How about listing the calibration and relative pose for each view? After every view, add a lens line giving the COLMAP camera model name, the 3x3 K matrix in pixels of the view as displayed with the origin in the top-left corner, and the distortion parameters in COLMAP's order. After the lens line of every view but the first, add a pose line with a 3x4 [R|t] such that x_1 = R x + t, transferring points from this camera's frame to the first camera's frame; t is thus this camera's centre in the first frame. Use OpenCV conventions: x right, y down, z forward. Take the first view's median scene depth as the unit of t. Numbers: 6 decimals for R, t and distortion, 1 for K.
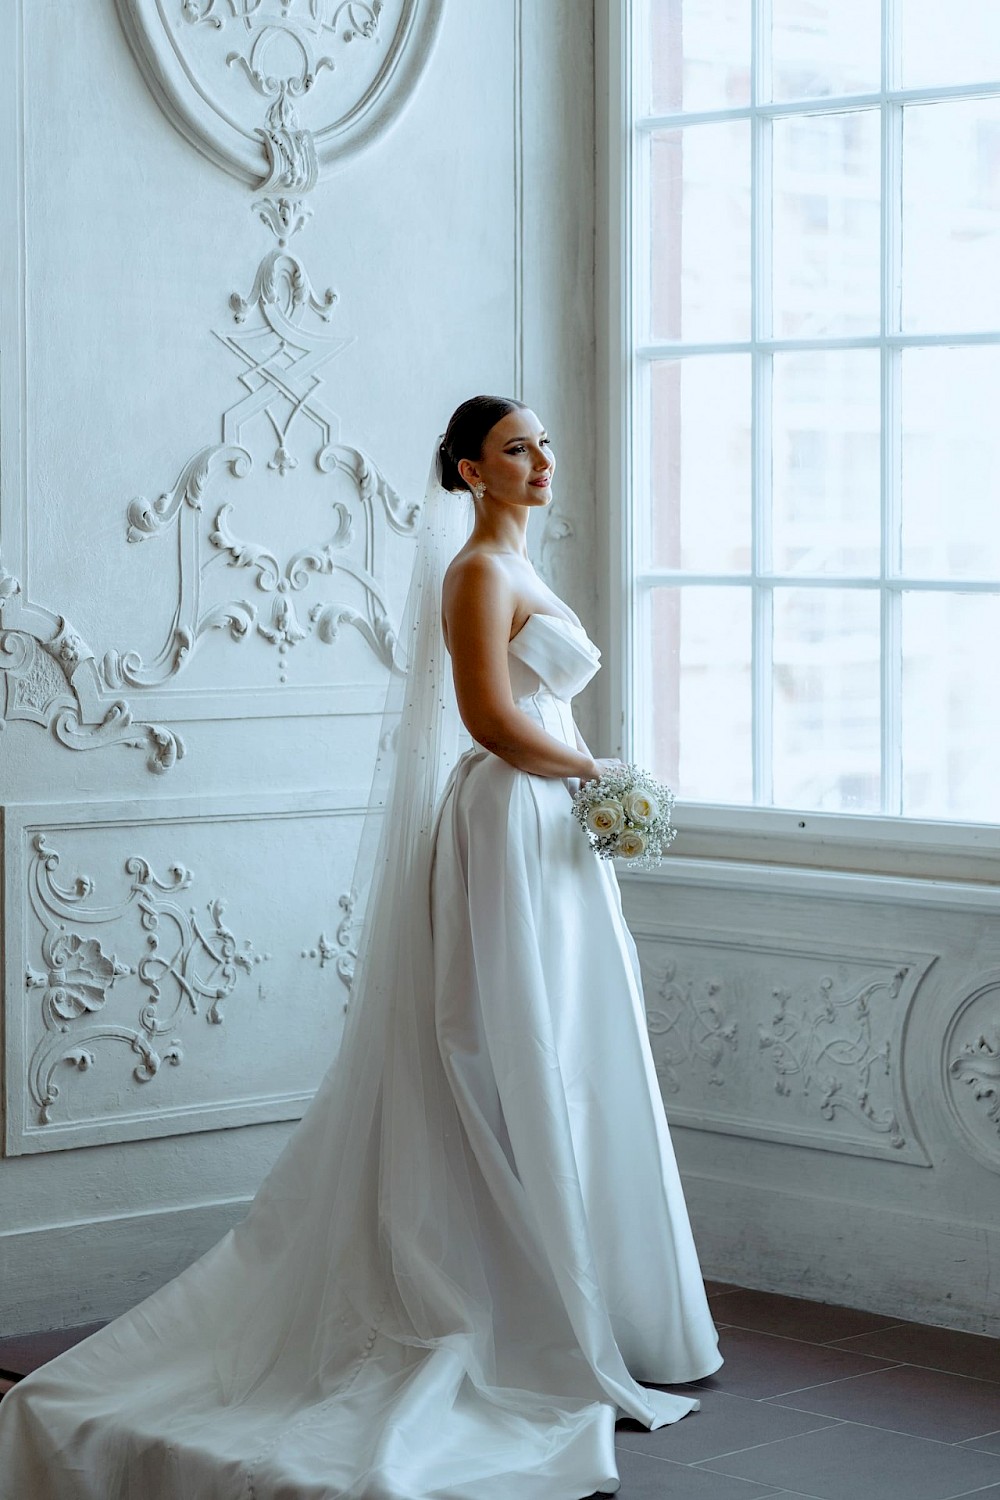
lens RADIAL K [[3558.1, 0, 500.0], [0, 3558.1, 750.0], [0, 0, 1]] dist [-0.071982, 0.026130]
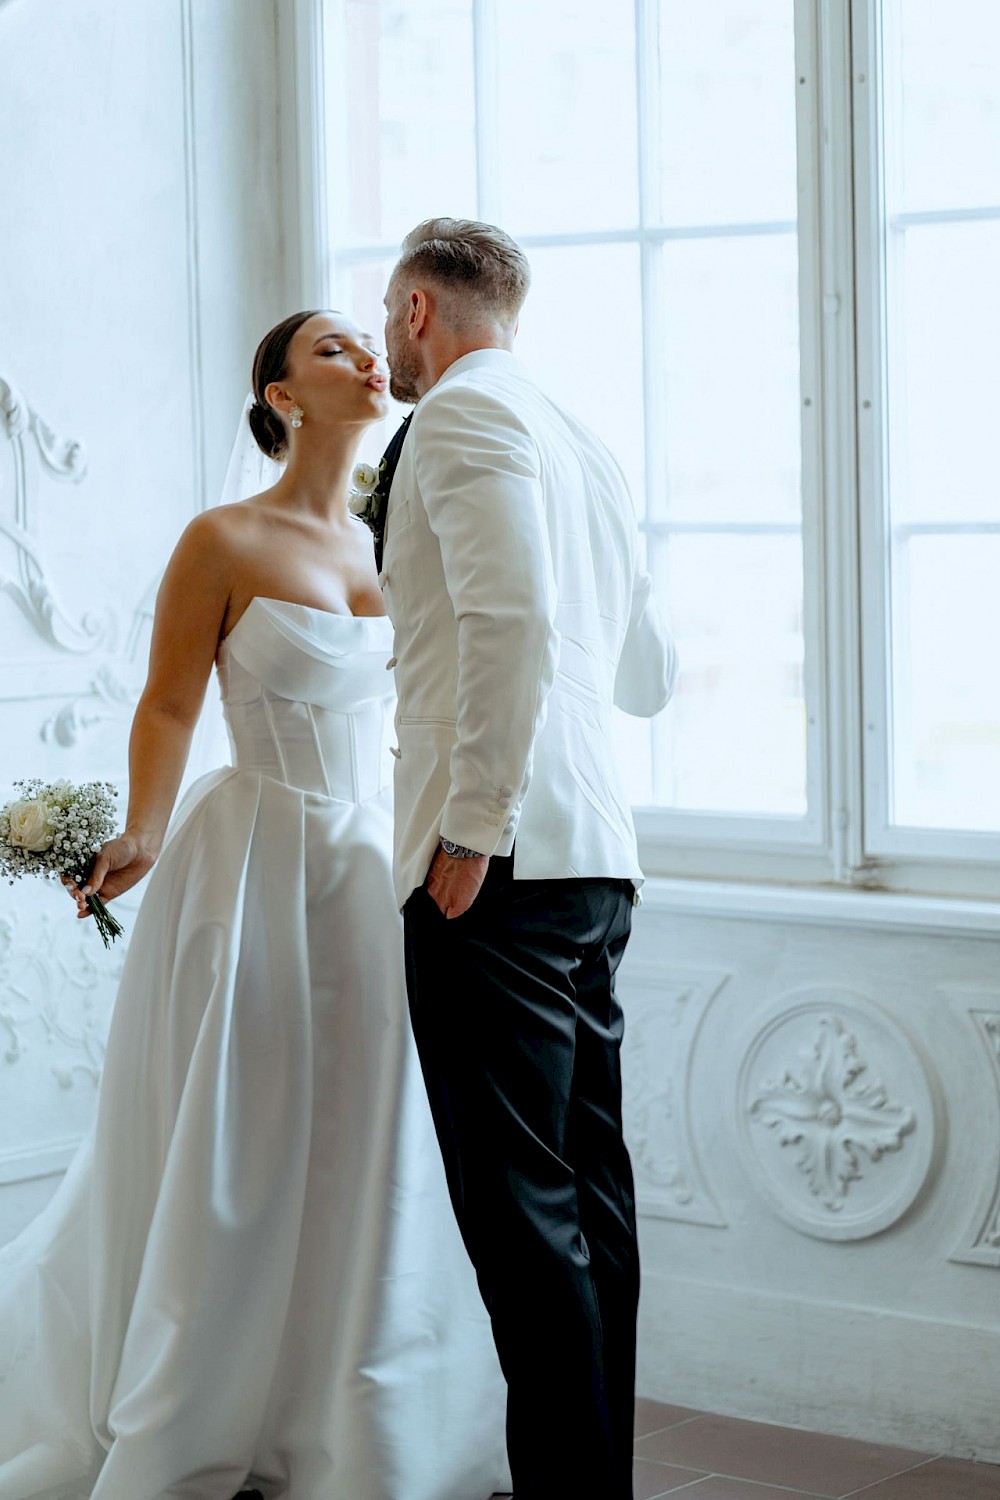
lens RADIAL K [[3558.1, 0, 500.0], [0, 3558.1, 750.0], [0, 0, 1]] dist [-0.071982, 0.026130]
pose [[0.993505, -0.029074, 0.110013, -0.019381], [0.026993, 0.999428, 0.020361, -0.012481], [-0.110542, -0.017259, 0.993722, 0.179610]]
